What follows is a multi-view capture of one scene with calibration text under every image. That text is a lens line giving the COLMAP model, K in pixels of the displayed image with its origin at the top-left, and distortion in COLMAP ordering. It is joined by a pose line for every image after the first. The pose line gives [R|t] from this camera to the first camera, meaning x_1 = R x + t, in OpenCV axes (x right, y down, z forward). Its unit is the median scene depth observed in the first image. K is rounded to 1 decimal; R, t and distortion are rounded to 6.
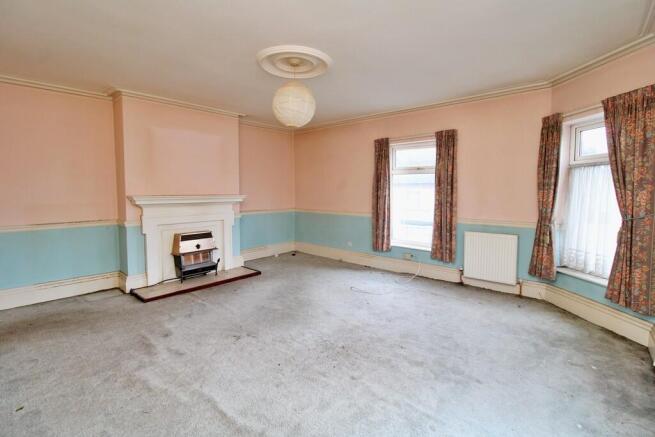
lens RADIAL K [[312.7, 0, 333.9], [0, 312.7, 209.5], [0, 0, 1]] dist [0.001278, 0.000209]
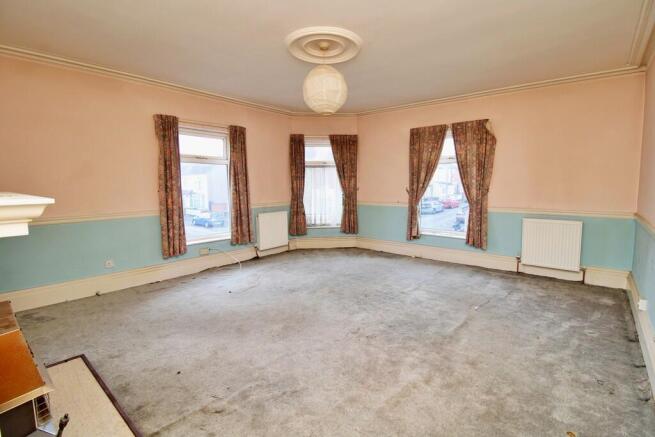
lens RADIAL K [[312.7, 0, 333.9], [0, 312.7, 209.5], [0, 0, 1]] dist [0.001278, 0.000209]
pose [[-0.028588, -0.087756, 0.995732, -0.798455], [0.068304, 0.993639, 0.089532, -0.036730], [-0.997255, 0.070572, -0.022412, 0.725402]]
